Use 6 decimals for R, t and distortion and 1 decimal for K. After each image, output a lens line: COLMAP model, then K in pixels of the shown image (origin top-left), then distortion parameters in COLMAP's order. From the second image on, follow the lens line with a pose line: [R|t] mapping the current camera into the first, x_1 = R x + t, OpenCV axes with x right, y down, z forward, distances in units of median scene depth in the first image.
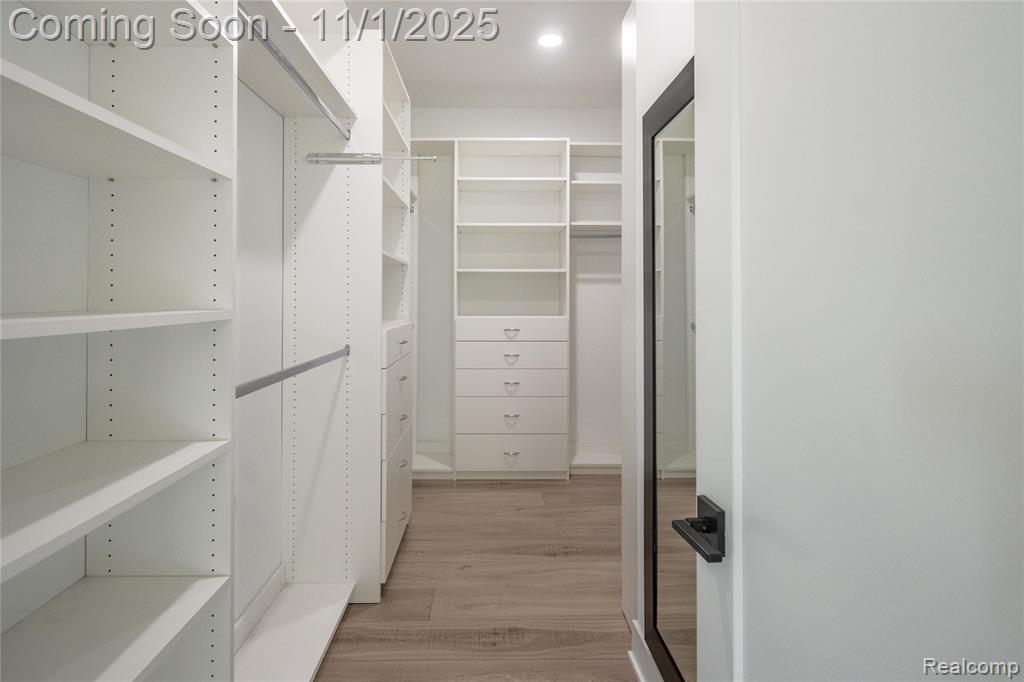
lens RADIAL K [[535.1, 0, 500.1], [0, 535.1, 296.6], [0, 0, 1]] dist [0.005971, -0.003532]
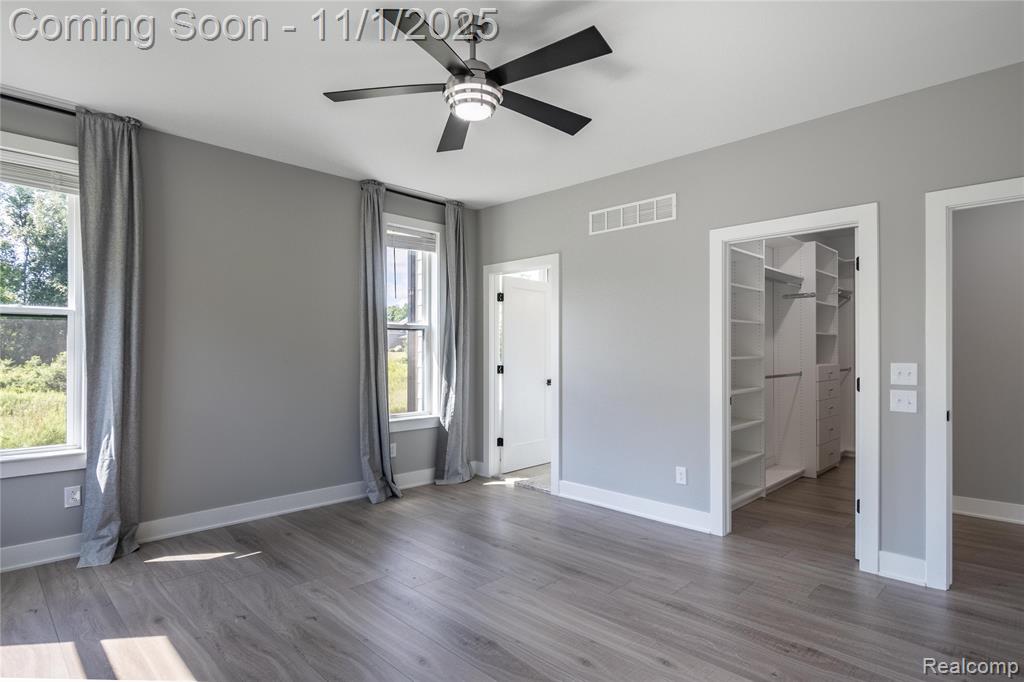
lens RADIAL K [[535.1, 0, 513.4], [0, 535.1, 342.1], [0, 0, 1]] dist [0.005971, -0.003532]
pose [[0.684946, -0.008203, -0.728547, 0.611632], [0.002808, 0.999959, -0.008619, -0.025115], [0.728588, 0.003857, 0.684941, -1.667175]]
